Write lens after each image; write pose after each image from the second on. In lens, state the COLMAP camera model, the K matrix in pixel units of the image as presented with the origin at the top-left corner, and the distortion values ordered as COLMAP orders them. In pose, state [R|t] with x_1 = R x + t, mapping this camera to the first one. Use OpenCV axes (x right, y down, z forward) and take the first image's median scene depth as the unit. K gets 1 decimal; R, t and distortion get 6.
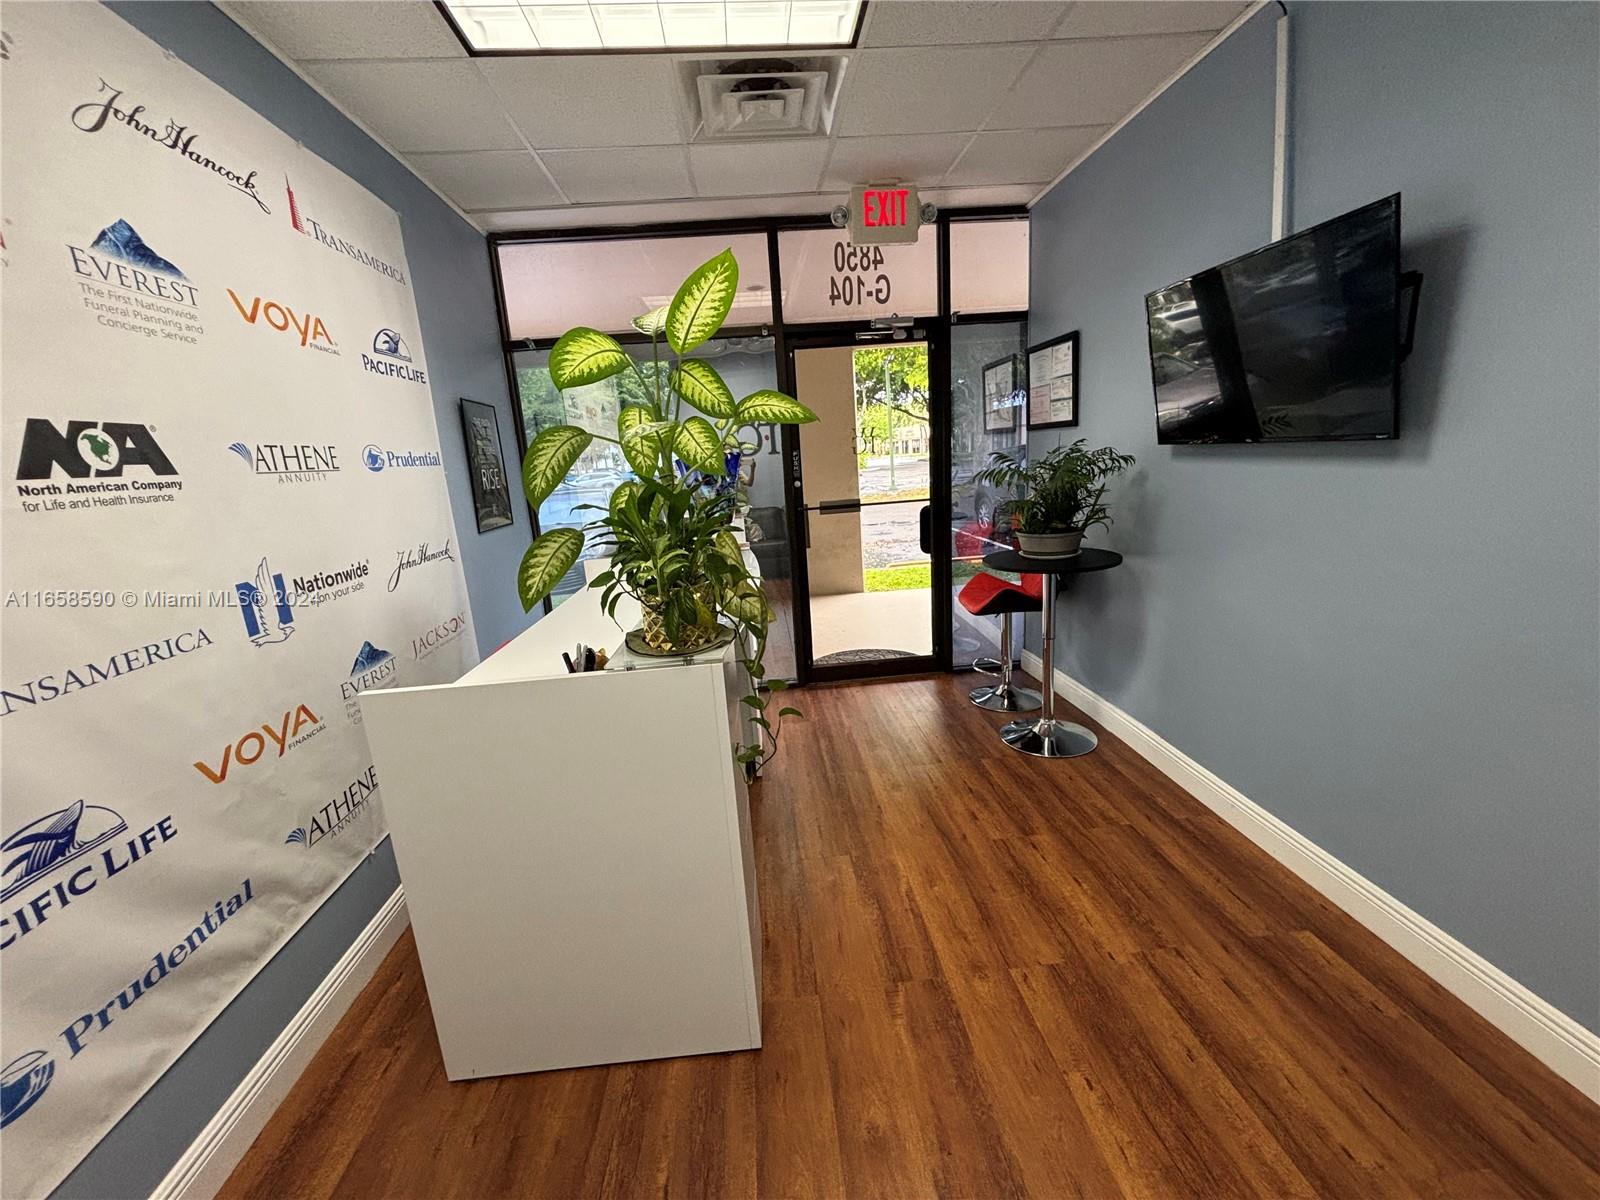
lens RADIAL K [[644.2, 0, 795.0], [0, 644.2, 600.0], [0, 0, 1]] dist [-0.002310, 0.000968]
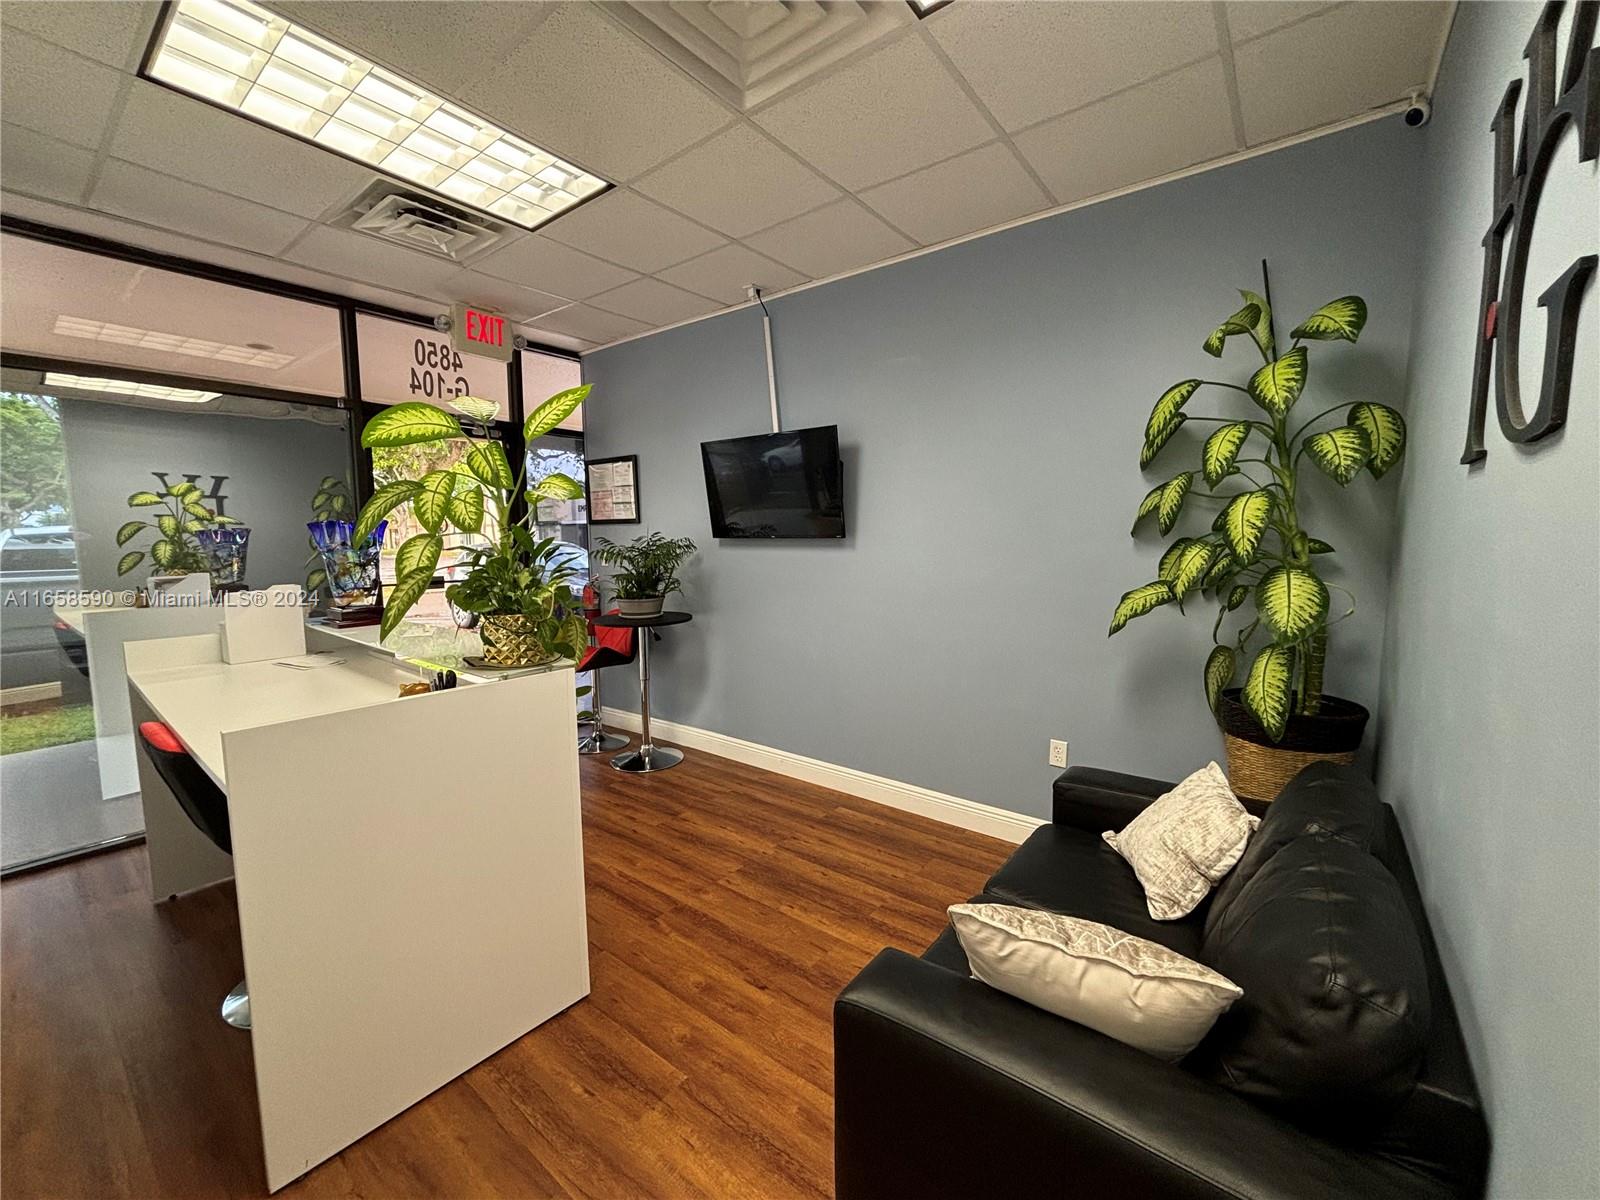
lens RADIAL K [[644.2, 0, 795.0], [0, 644.2, 600.0], [0, 0, 1]] dist [-0.002310, 0.000968]
pose [[0.675652, -0.010956, 0.737139, -0.583007], [0.126176, 0.986855, -0.100983, 0.112749], [-0.726343, 0.161239, 0.668153, -0.187522]]
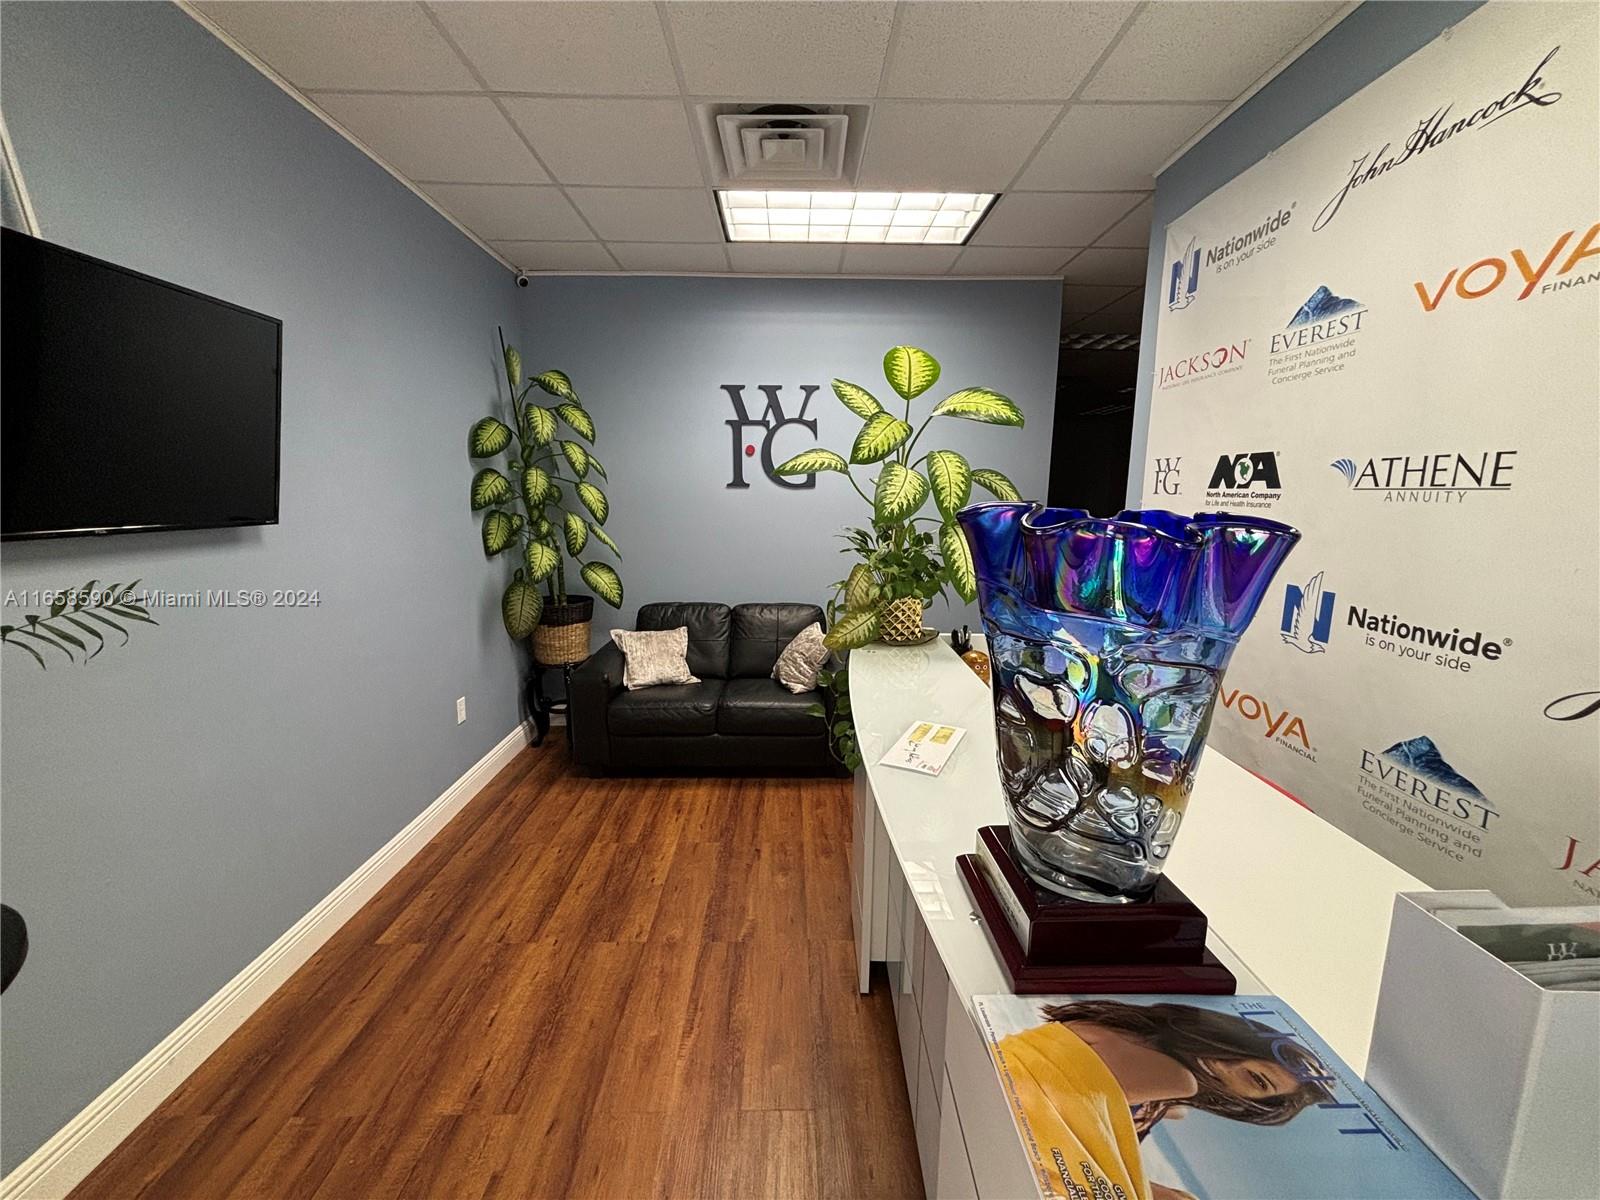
lens RADIAL K [[644.2, 0, 795.0], [0, 644.2, 600.0], [0, 0, 1]] dist [-0.002310, 0.000968]
pose [[-0.995947, 0.051733, 0.073579, -0.058627], [0.075899, 0.922334, 0.378867, -0.418817], [-0.048265, 0.382916, -0.922522, 1.765843]]
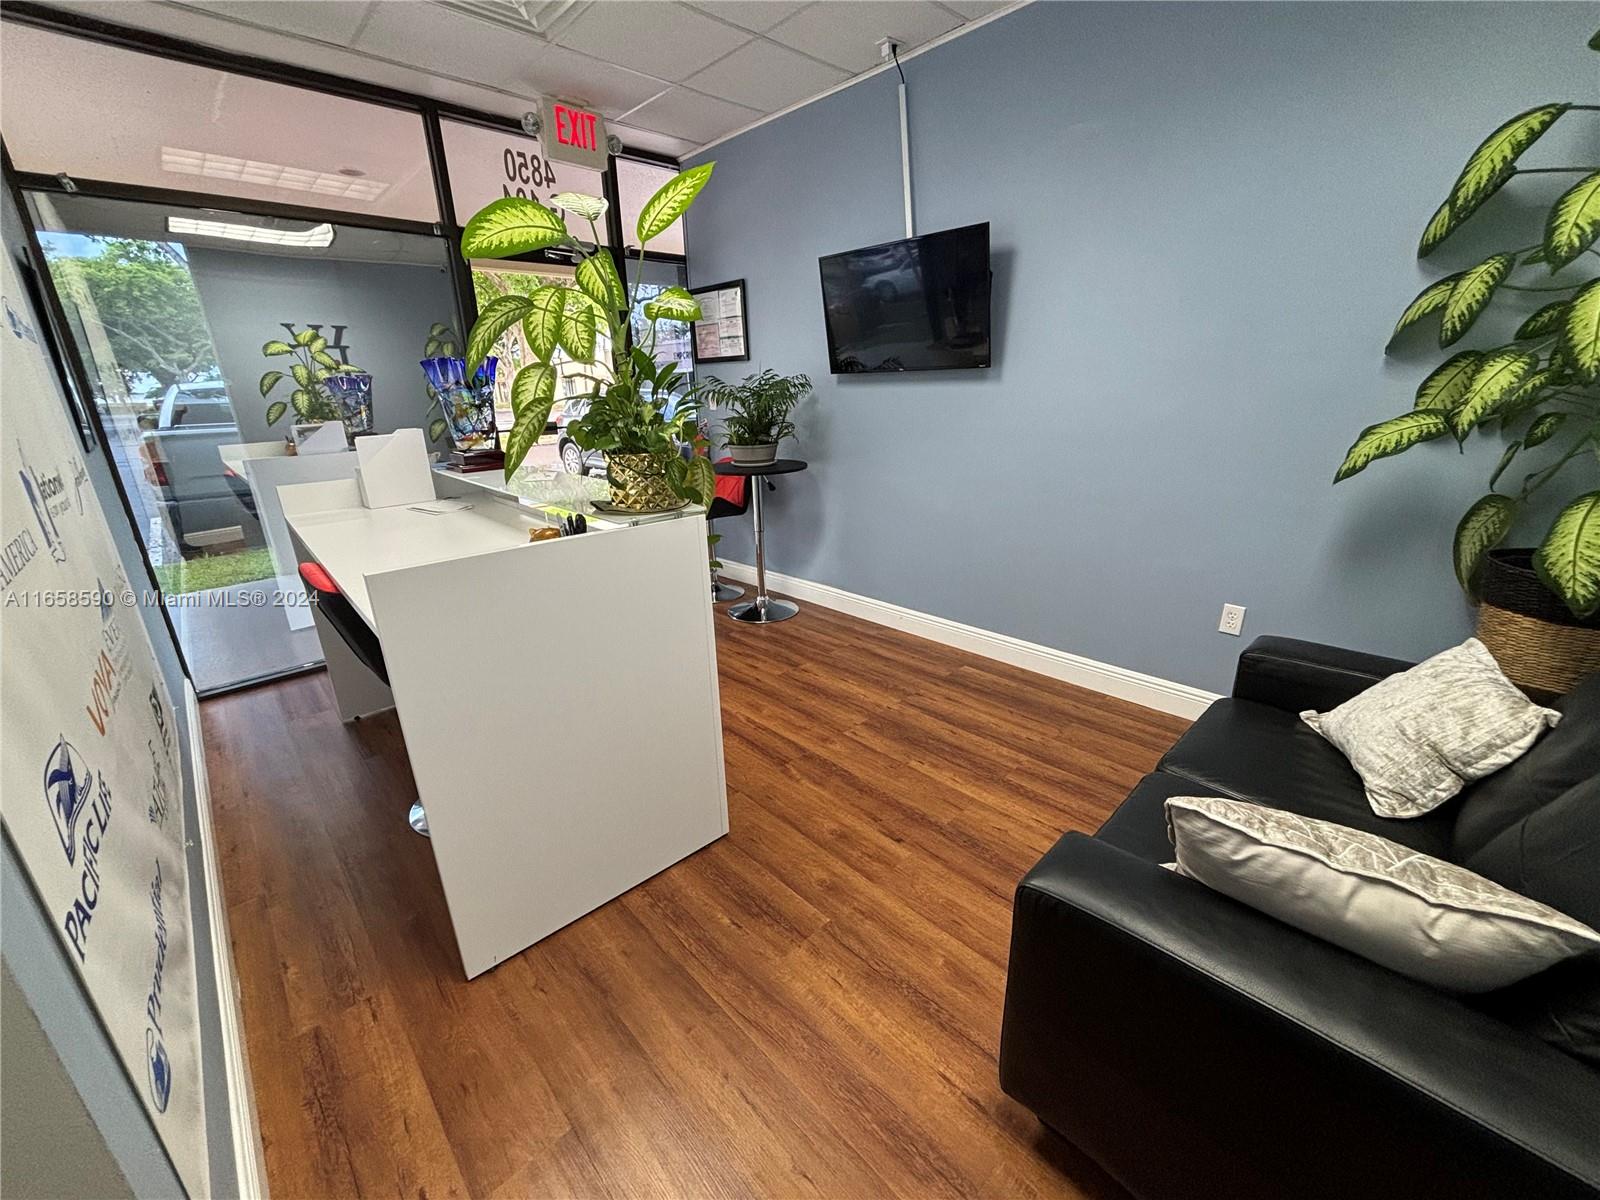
lens RADIAL K [[644.2, 0, 795.0], [0, 644.2, 600.0], [0, 0, 1]] dist [-0.002310, 0.000968]
pose [[0.777559, -0.154572, 0.609516, -0.554786], [0.114201, 0.987910, 0.104846, 0.112297], [-0.618353, -0.011916, 0.785810, -0.054196]]
